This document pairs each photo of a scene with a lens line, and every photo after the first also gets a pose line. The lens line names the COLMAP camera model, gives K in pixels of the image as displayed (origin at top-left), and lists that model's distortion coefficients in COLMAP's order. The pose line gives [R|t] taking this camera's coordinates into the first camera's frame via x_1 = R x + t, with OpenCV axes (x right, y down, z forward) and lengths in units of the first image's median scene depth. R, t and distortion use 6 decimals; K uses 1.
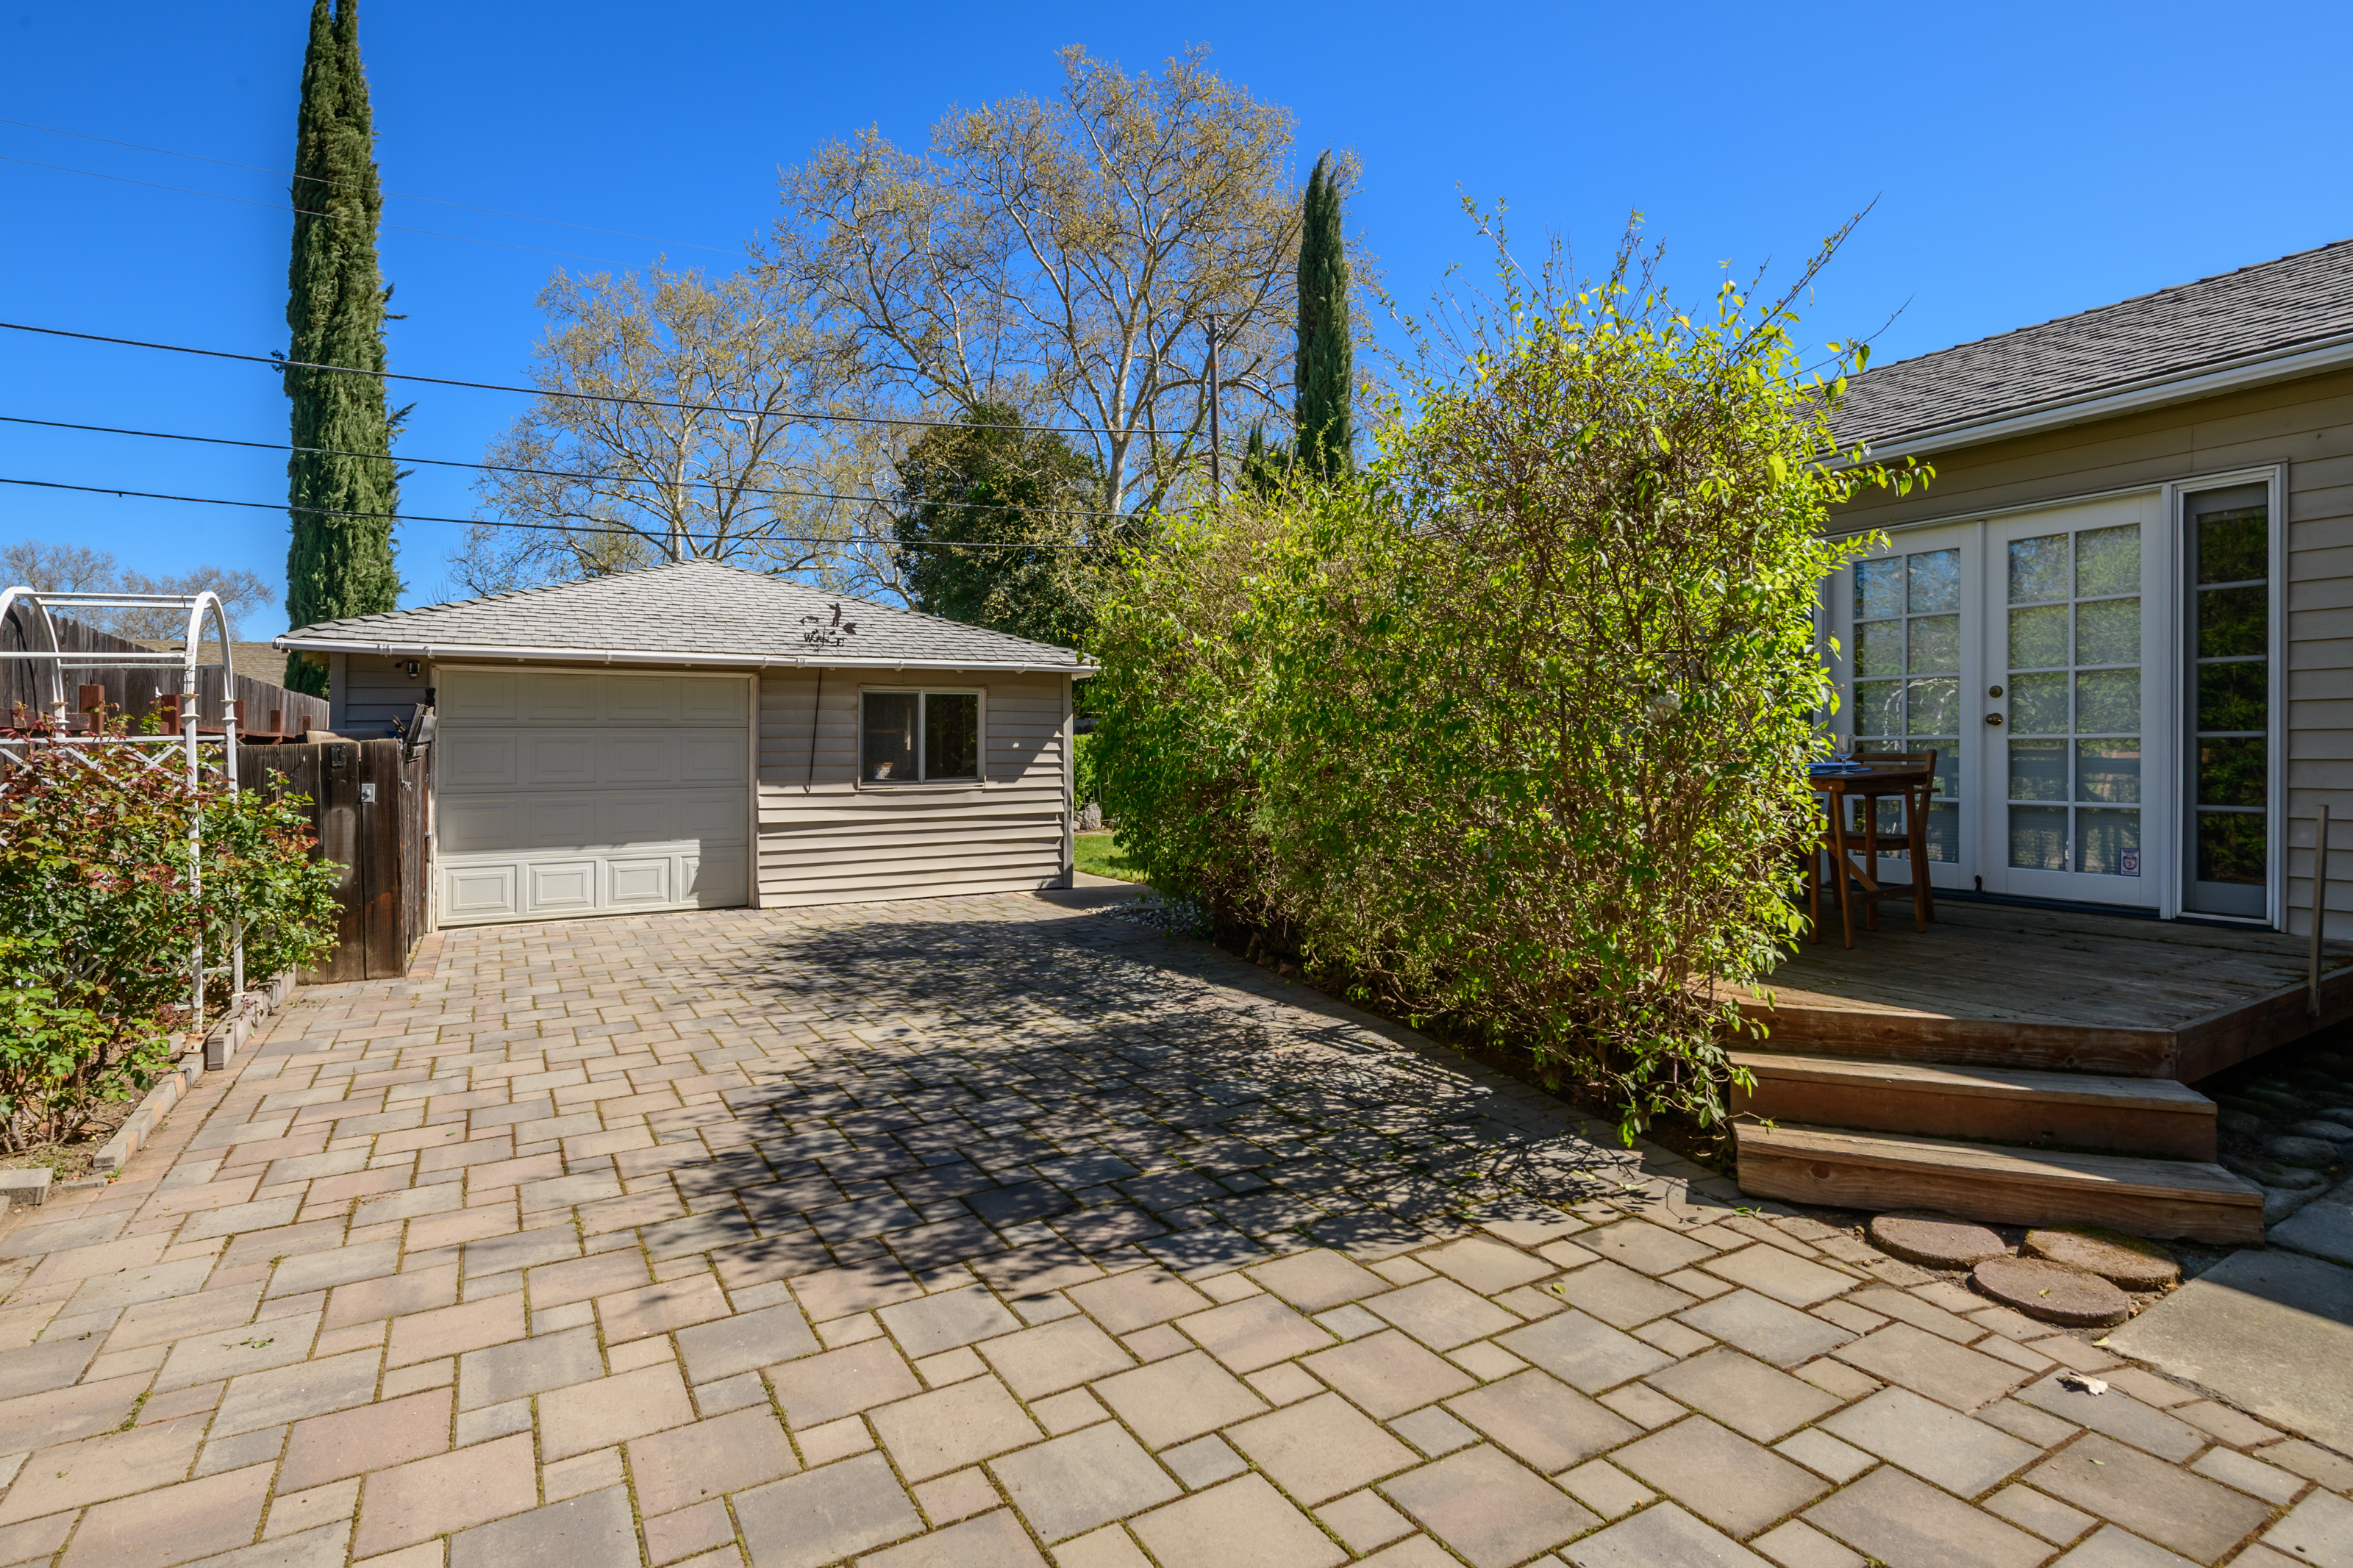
lens RADIAL K [[1089.4, 0, 1170.4], [0, 1089.4, 765.6], [0, 0, 1]] dist [-0.004719, -0.000621]
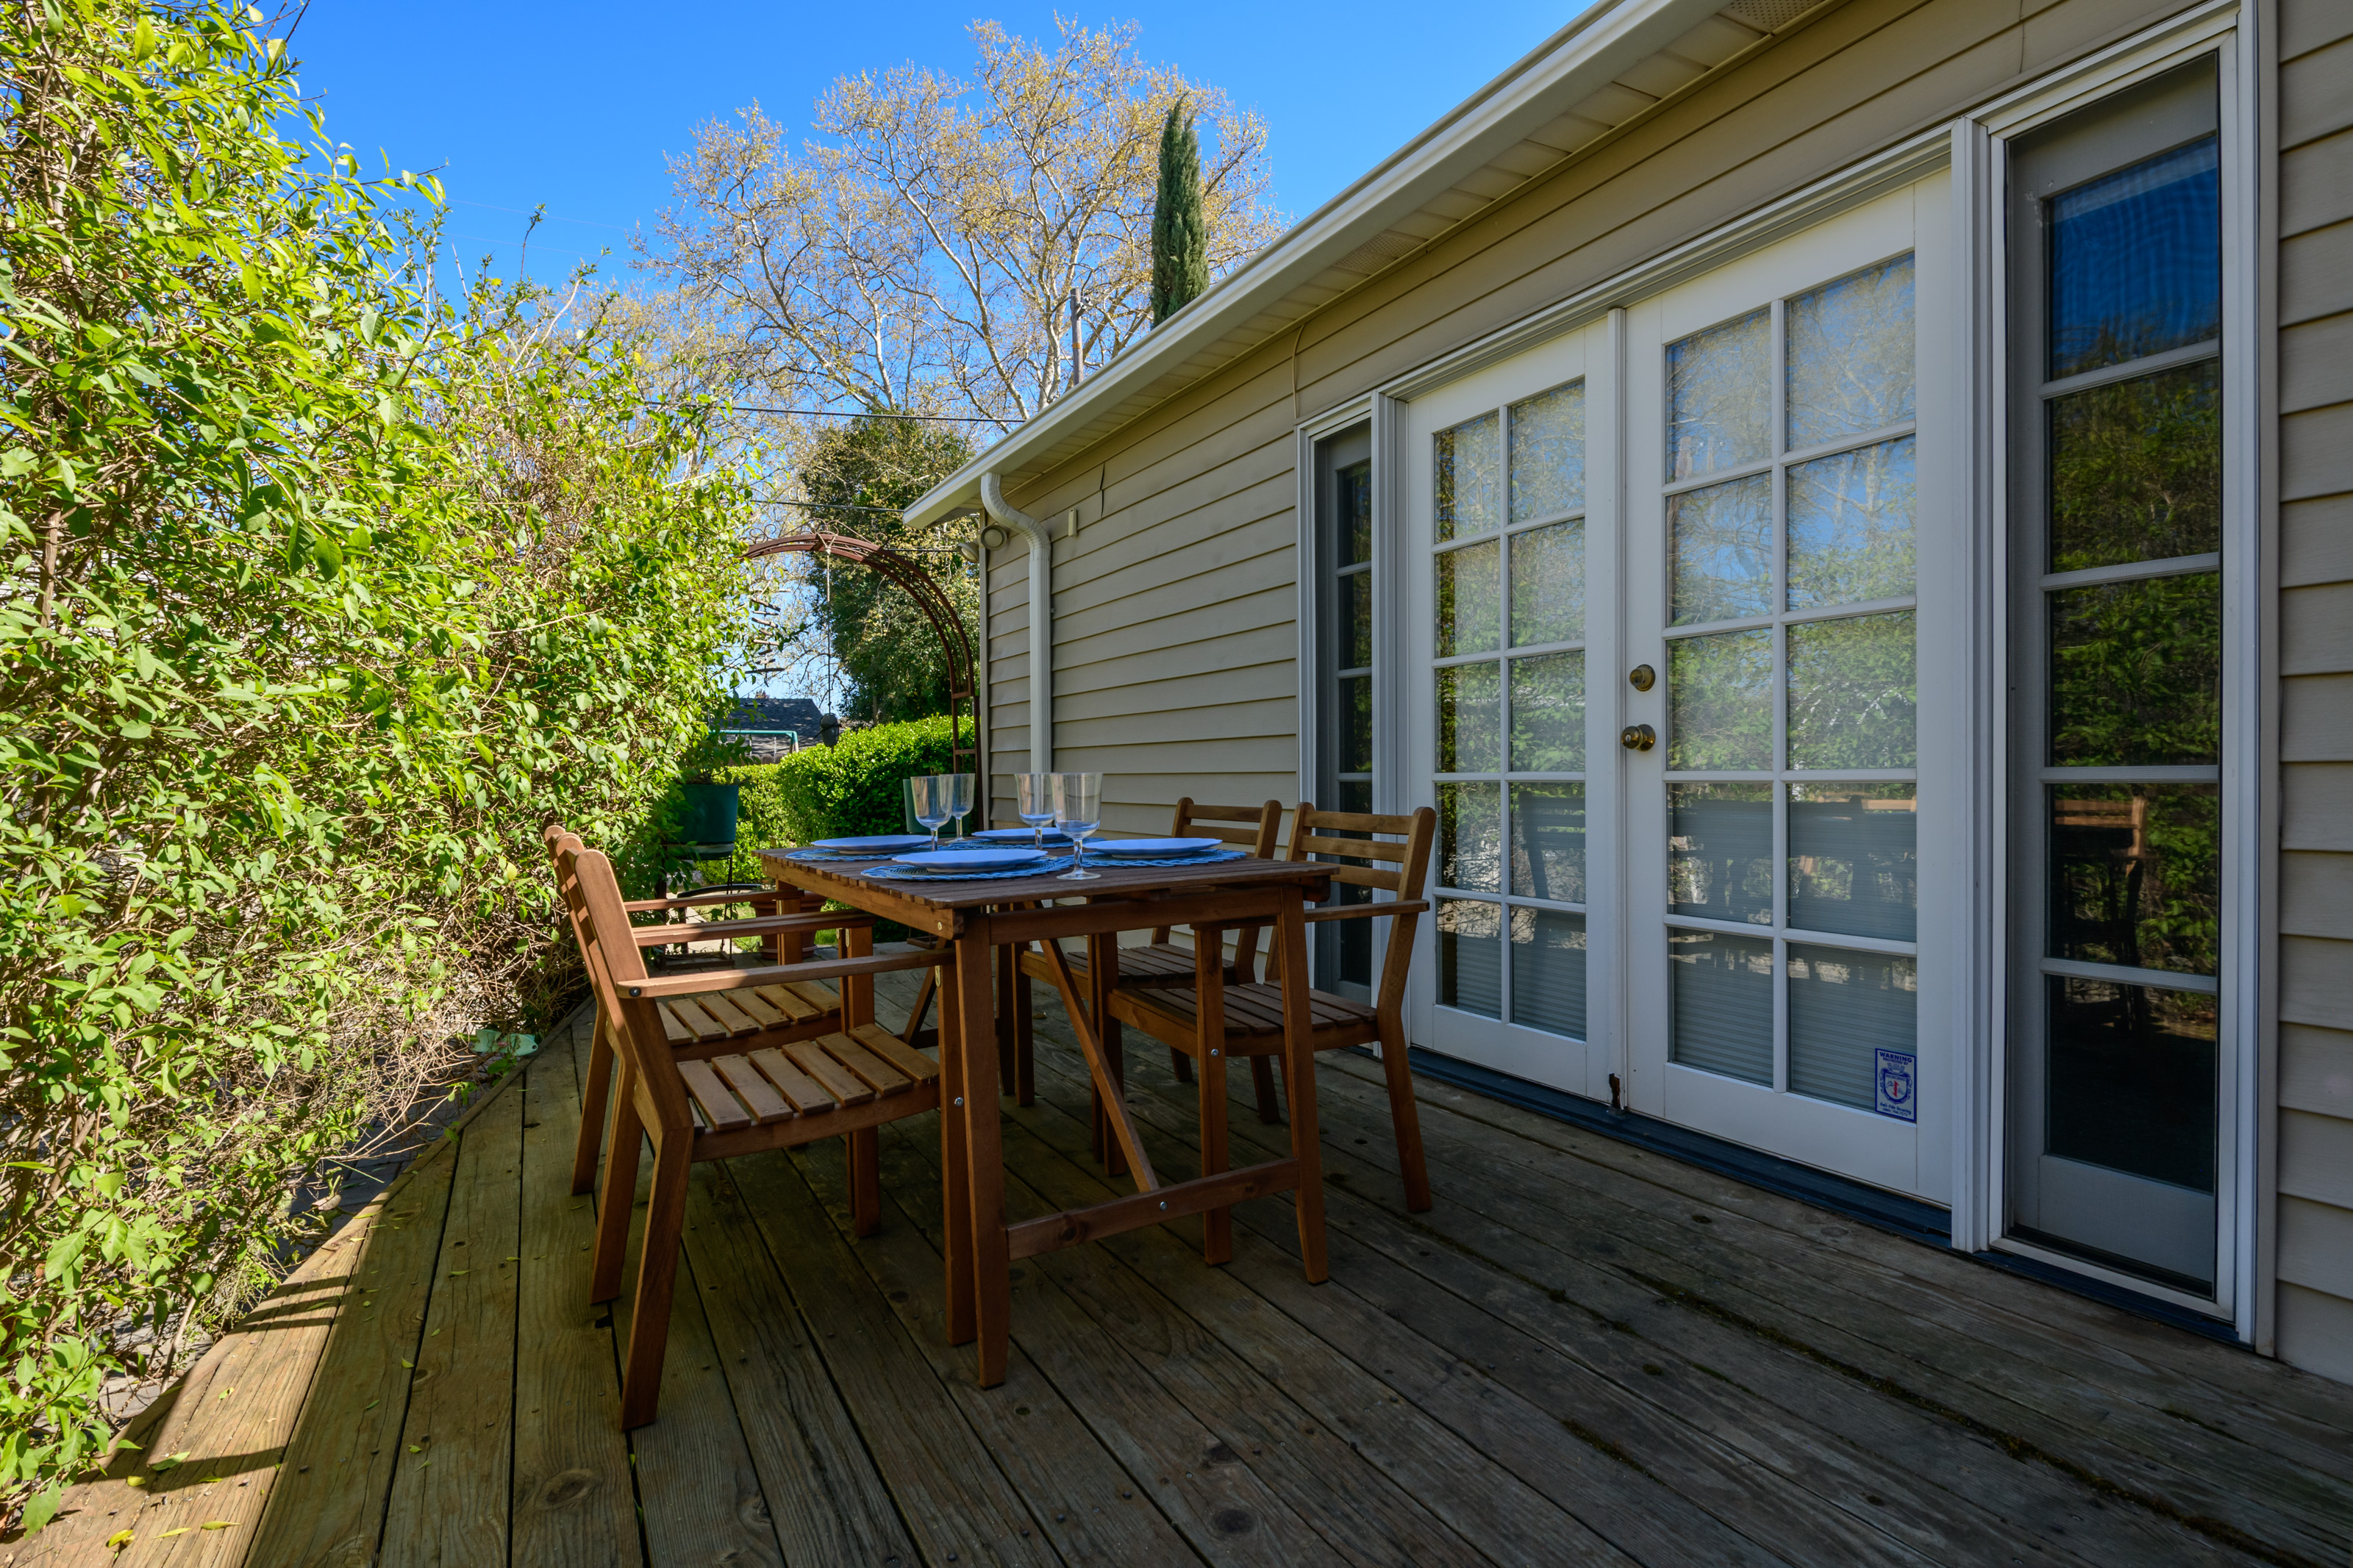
lens RADIAL K [[1089.4, 0, 1162.2], [0, 1089.4, 794.6], [0, 0, 1]] dist [-0.004719, -0.000621]
pose [[0.999841, -0.001160, -0.017820, 0.142209], [0.001168, 0.999999, 0.000447, -0.004812], [0.017820, -0.000468, 0.999841, 0.135234]]
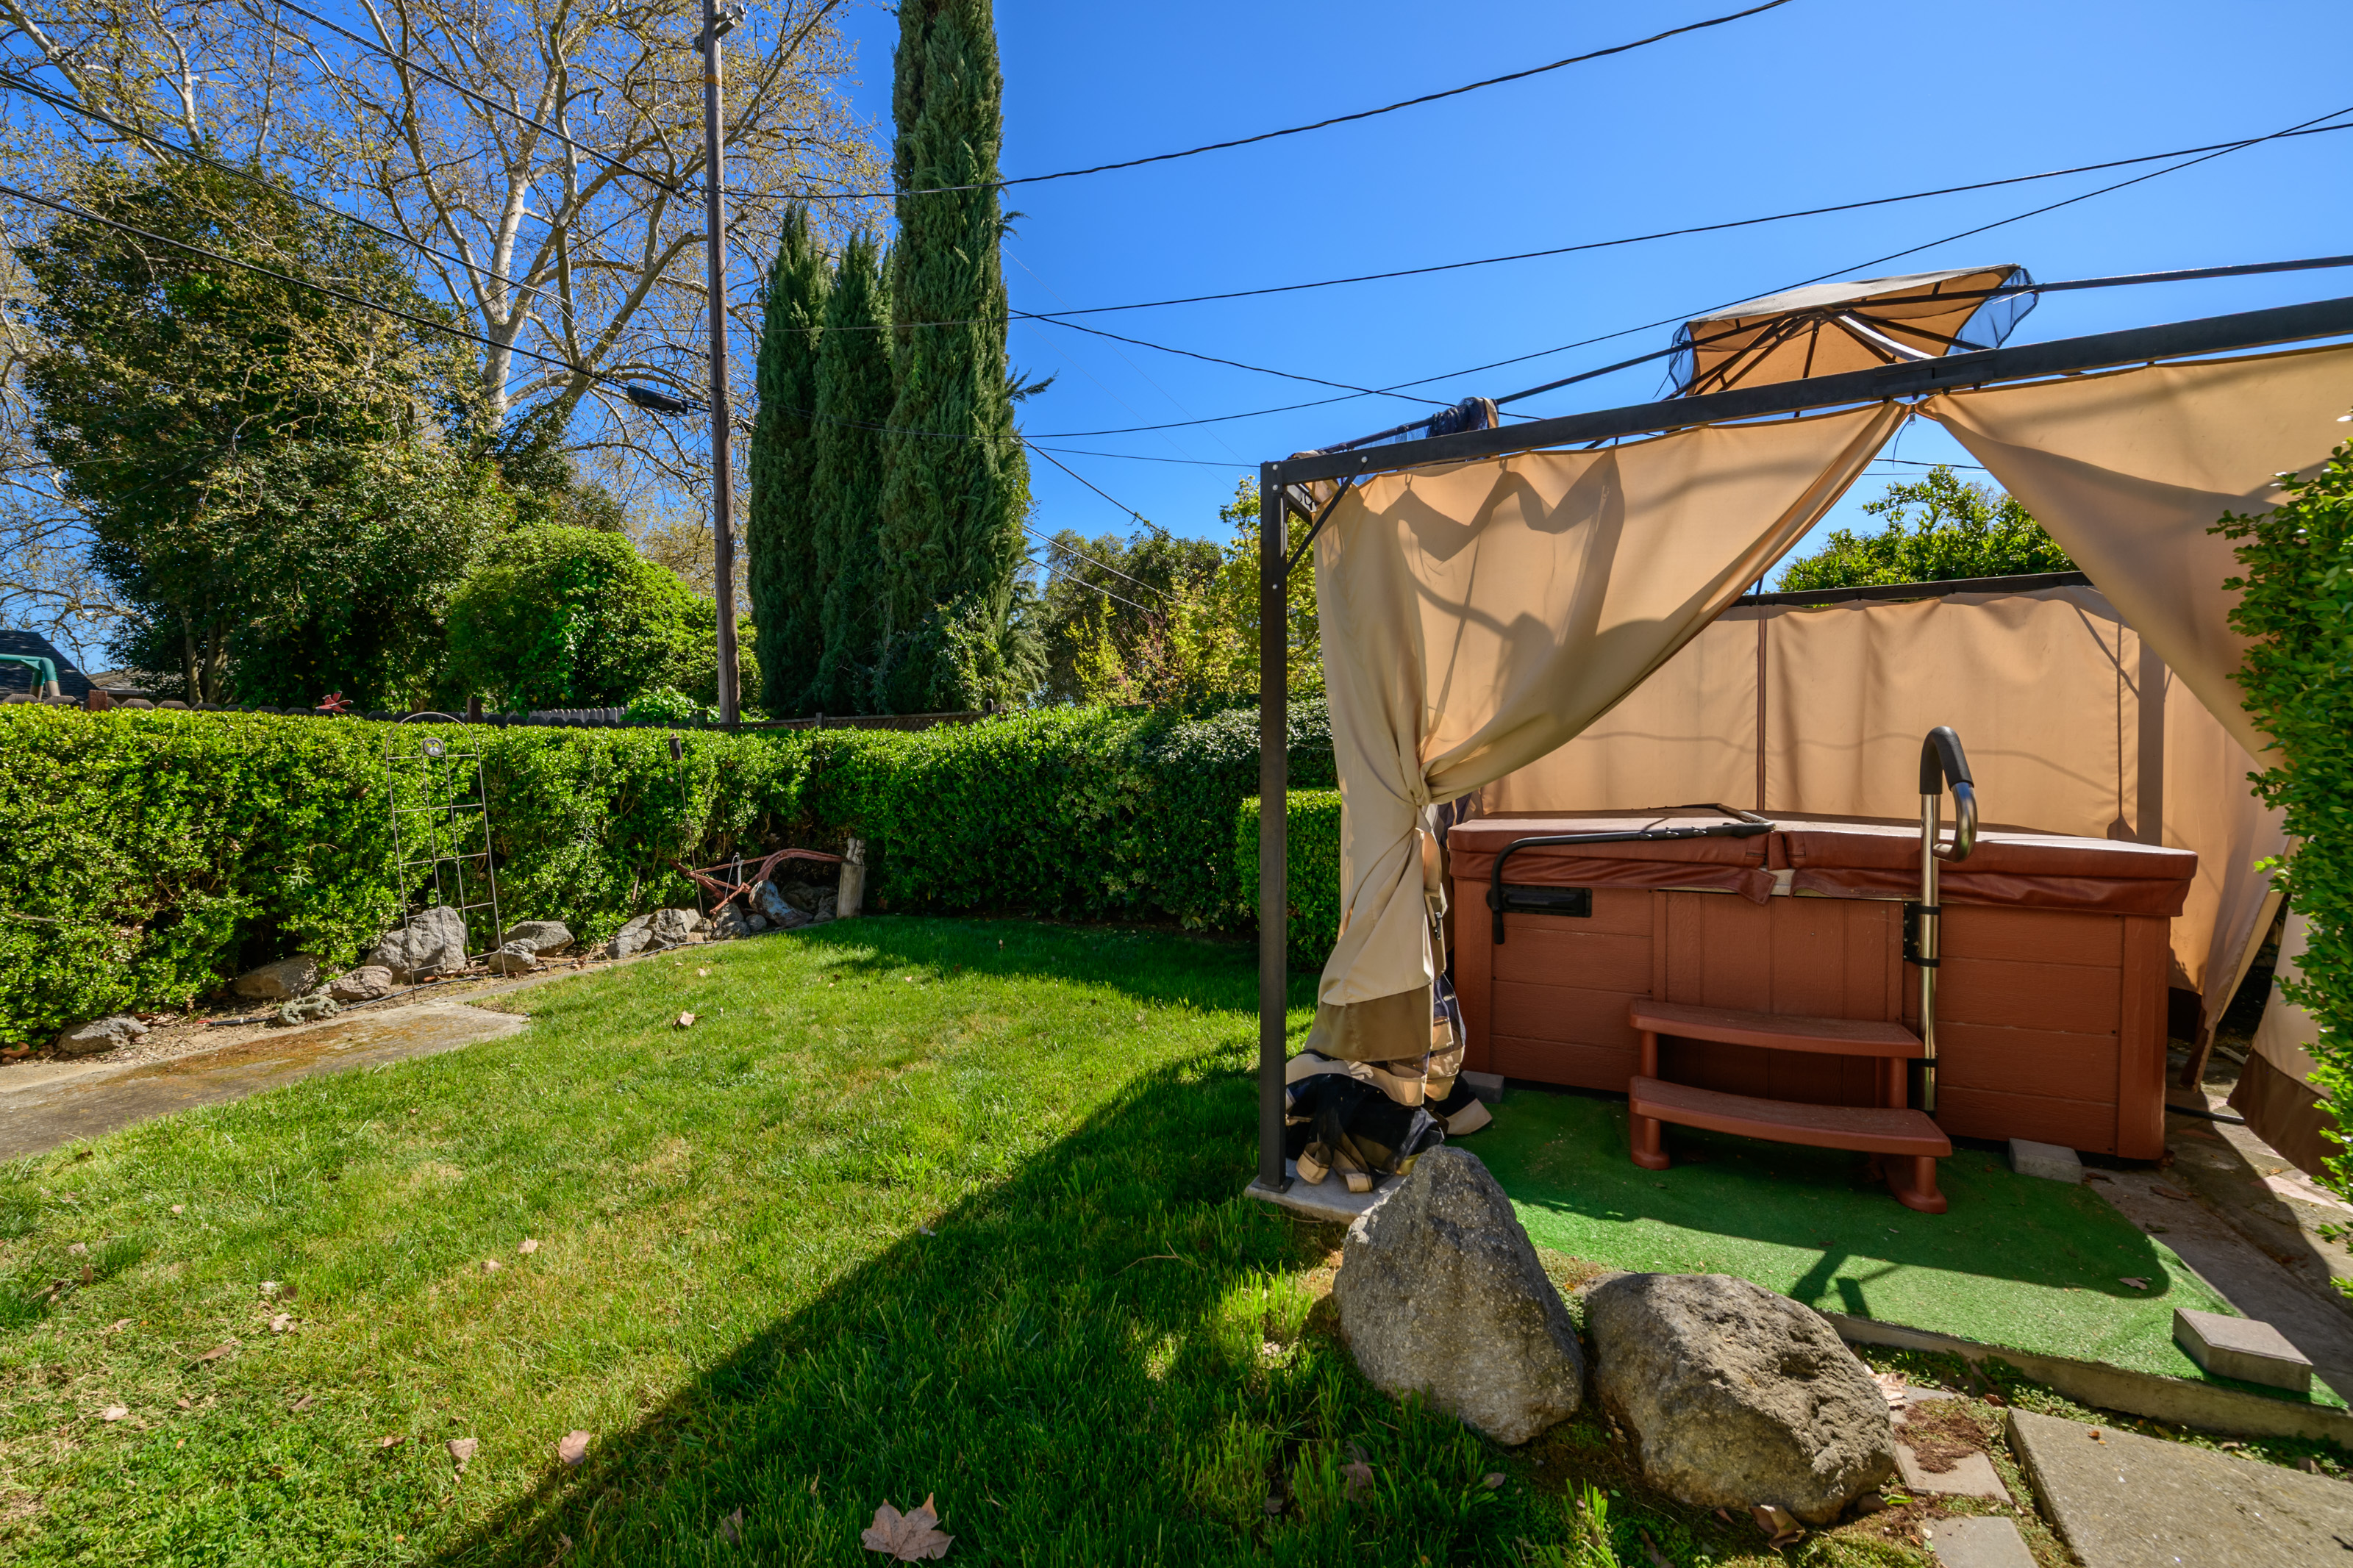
lens RADIAL K [[919.8, 0, 1170.0], [0, 919.8, 788.8], [0, 0, 1]] dist [-0.013644, -0.001197]
pose [[0.832255, -0.009877, 0.554305, -0.032221], [0.005523, 0.999939, 0.009525, -0.005963], [-0.554365, -0.004866, 0.832259, 0.551433]]
